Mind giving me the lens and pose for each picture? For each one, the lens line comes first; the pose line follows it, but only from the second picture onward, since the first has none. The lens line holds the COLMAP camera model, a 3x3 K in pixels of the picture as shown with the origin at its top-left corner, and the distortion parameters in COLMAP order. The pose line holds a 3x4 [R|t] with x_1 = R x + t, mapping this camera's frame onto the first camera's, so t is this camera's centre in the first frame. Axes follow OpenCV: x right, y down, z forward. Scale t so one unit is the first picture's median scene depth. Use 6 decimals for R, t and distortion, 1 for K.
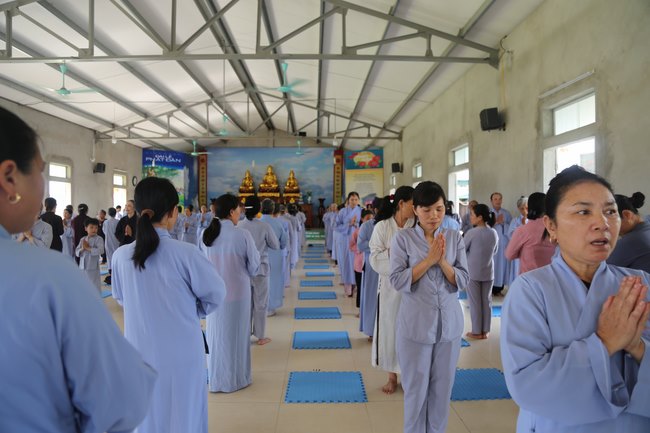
lens RADIAL K [[436.4, 0, 323.3], [0, 436.4, 220.4], [0, 0, 1]] dist [-0.076112, 0.003757]
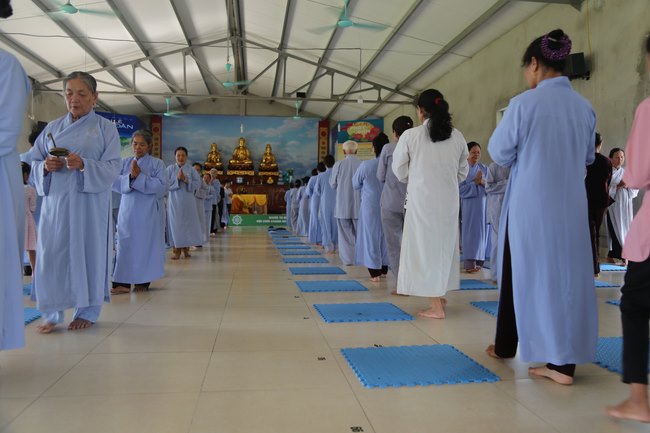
lens RADIAL K [[532.6, 0, 325.6], [0, 532.6, 213.3], [0, 0, 1]] dist [0.002268, 0.001195]
pose [[0.993673, 0.005071, 0.112201, -0.079885], [-0.003923, 0.999938, -0.010450, 0.027267], [-0.112247, 0.009944, 0.993631, -0.012839]]
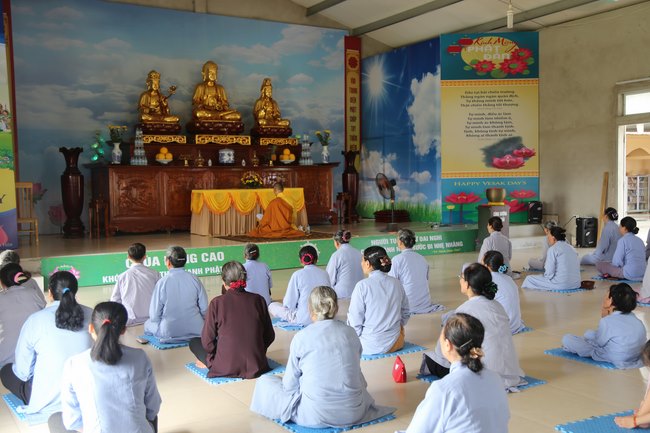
lens RADIAL K [[725.7, 0, 326.3], [0, 725.7, 214.9], [0, 0, 1]] dist [0.124258, 0.000000]
pose [[0.867133, -0.037810, 0.496639, -0.364575], [0.029552, 0.999263, 0.024479, -0.007827], [-0.497199, -0.006550, 0.867612, 0.422183]]
